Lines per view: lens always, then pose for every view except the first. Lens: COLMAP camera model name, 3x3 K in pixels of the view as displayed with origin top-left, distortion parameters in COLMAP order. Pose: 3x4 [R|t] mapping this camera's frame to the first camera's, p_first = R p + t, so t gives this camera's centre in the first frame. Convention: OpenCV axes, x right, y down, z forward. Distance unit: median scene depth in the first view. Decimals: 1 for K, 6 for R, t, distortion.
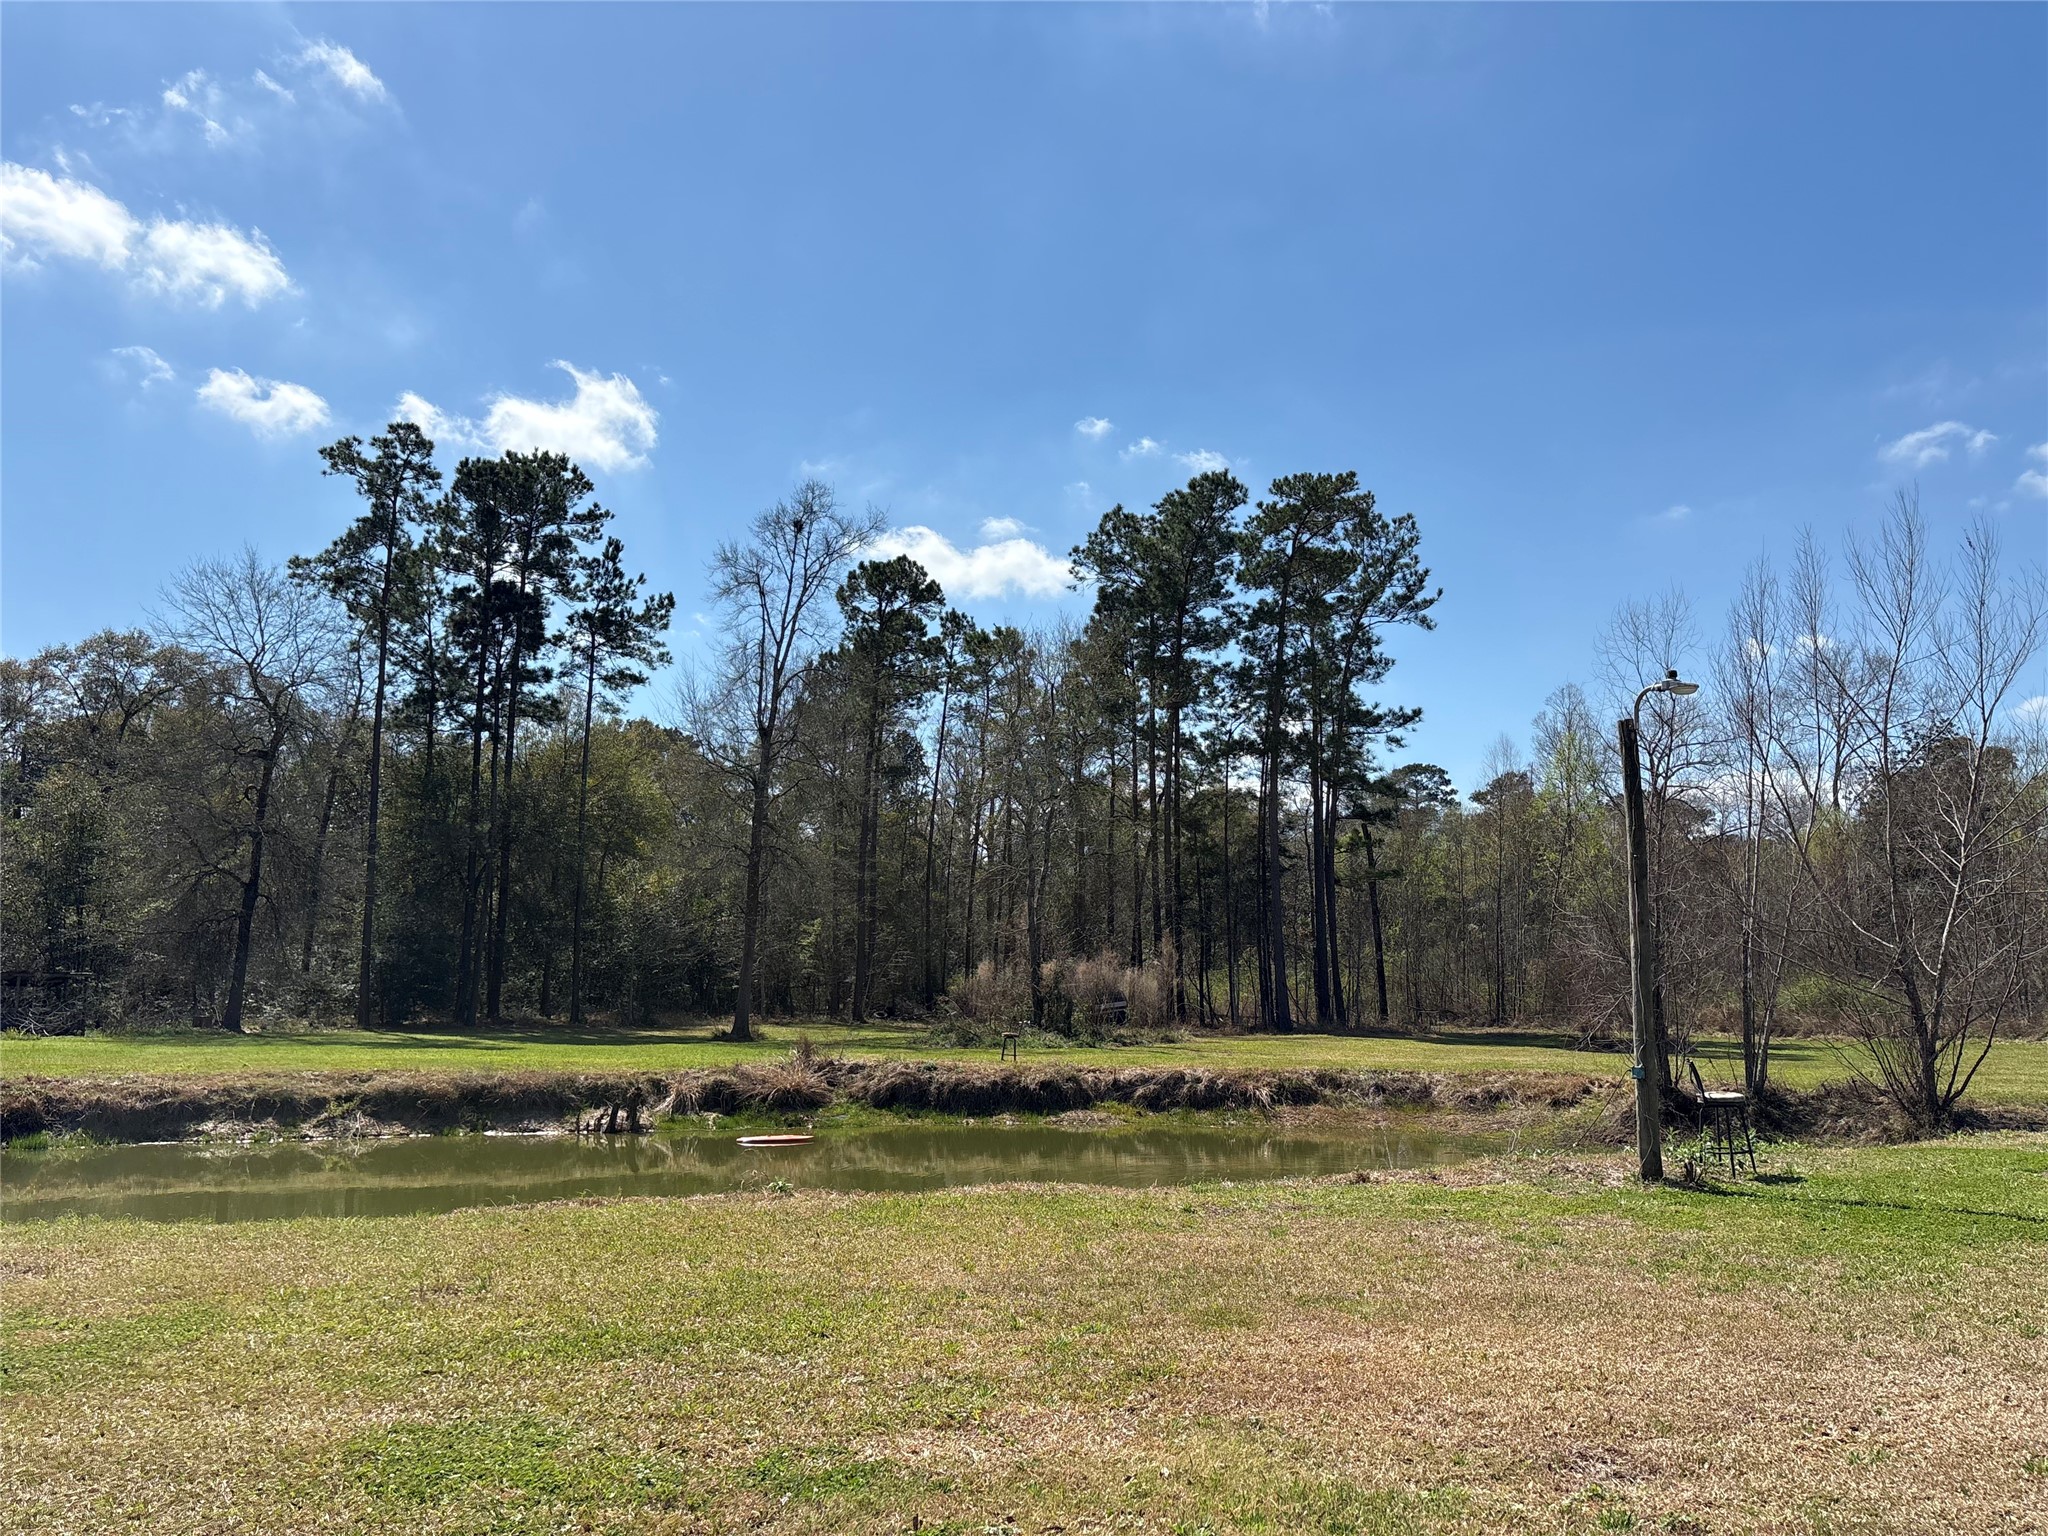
lens RADIAL K [[1567.4, 0, 1024.0], [0, 1567.4, 768.0], [0, 0, 1]] dist [0.051749, -0.055462]
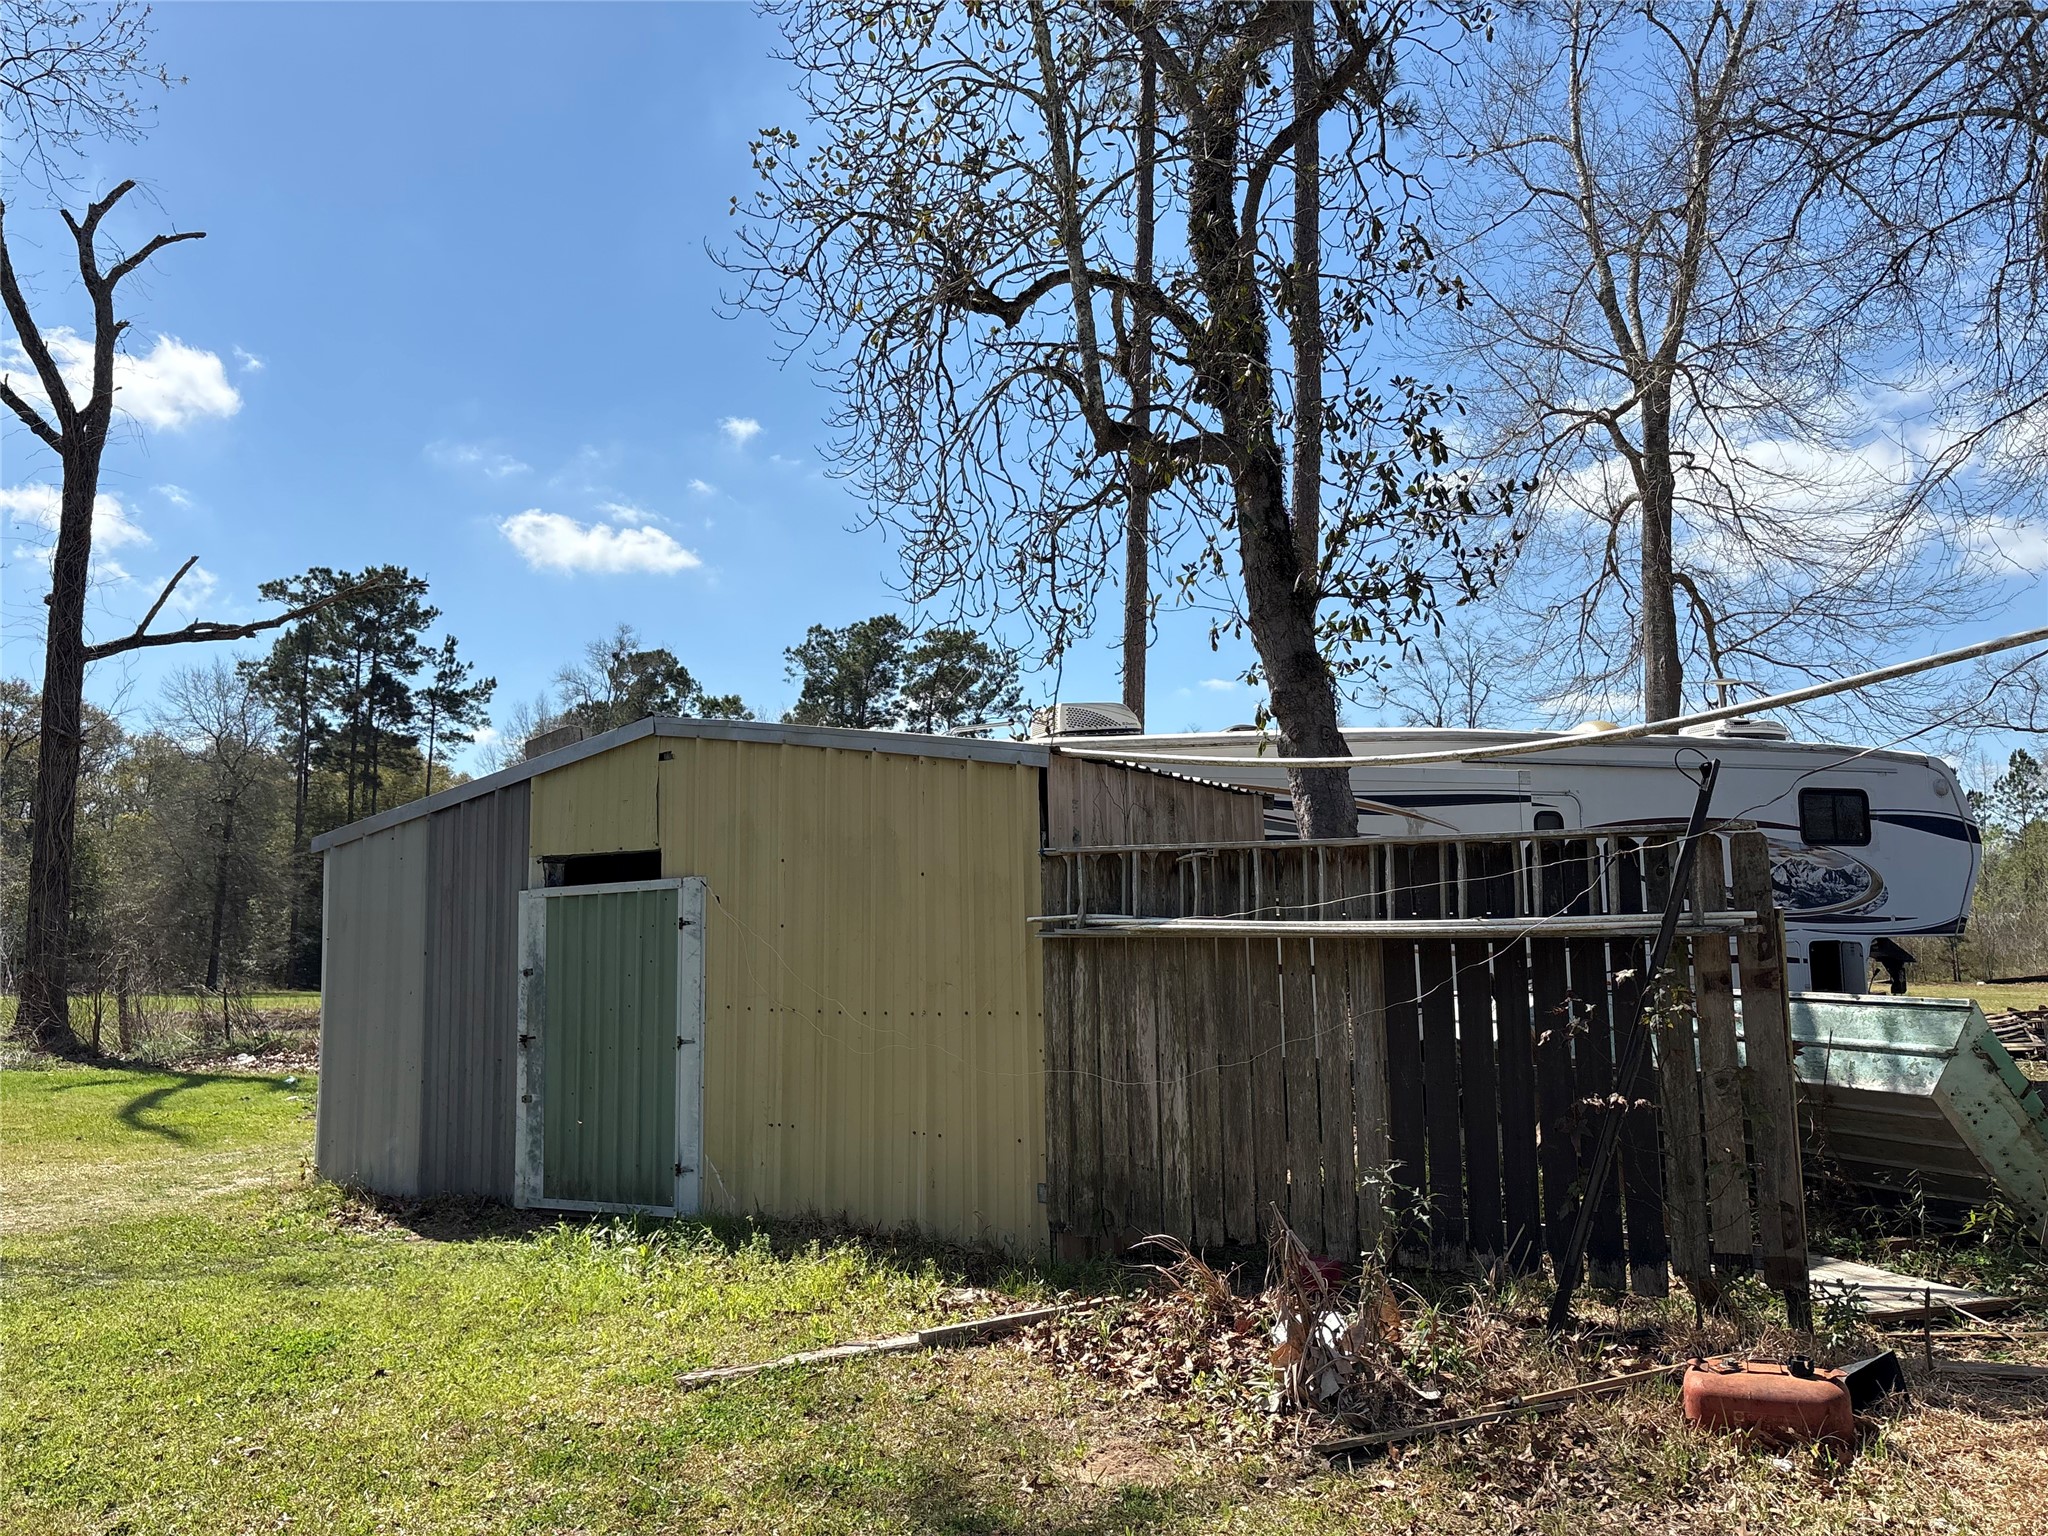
lens RADIAL K [[1567.4, 0, 1024.0], [0, 1567.4, 768.0], [0, 0, 1]] dist [0.051749, -0.055462]
pose [[0.975210, 0.016288, 0.220682, -0.083752], [-0.020748, 0.999624, 0.017909, -0.073959], [-0.220308, -0.022044, 0.975181, -0.517985]]
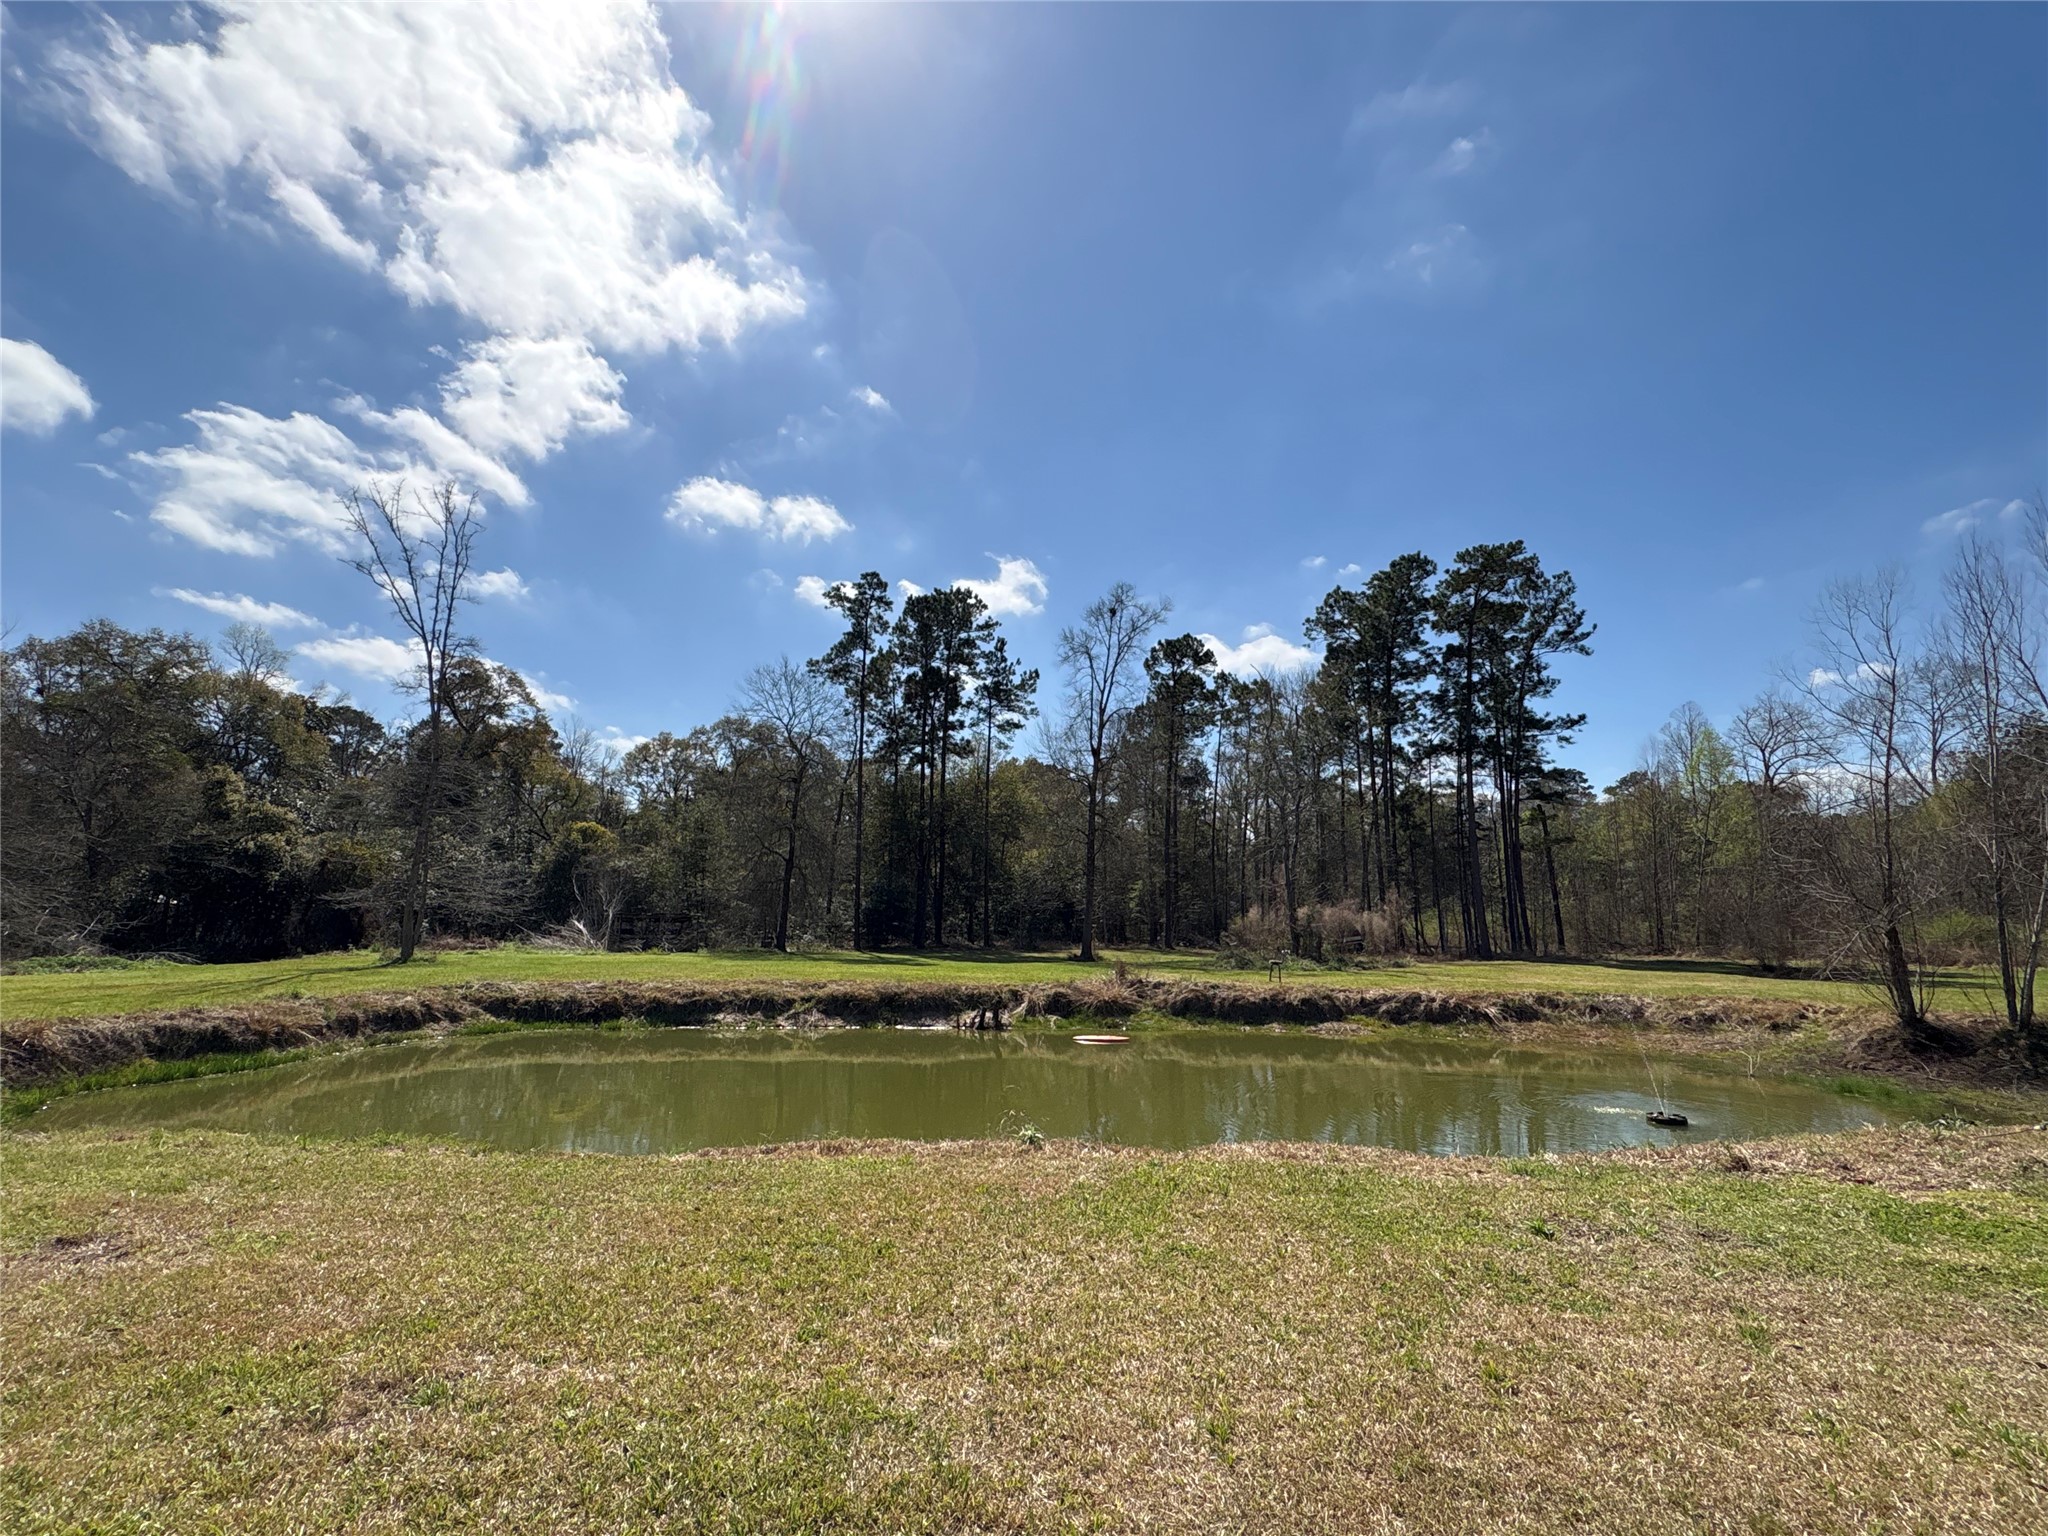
lens RADIAL K [[951.2, 0, 1021.6], [0, 951.2, 765.2], [0, 0, 1]] dist [-0.002224, -0.000003]
pose [[0.965176, -0.041816, -0.258237, -0.000972], [0.034527, 0.998869, -0.032701, 0.014965], [0.259312, 0.022646, 0.965528, 0.104881]]
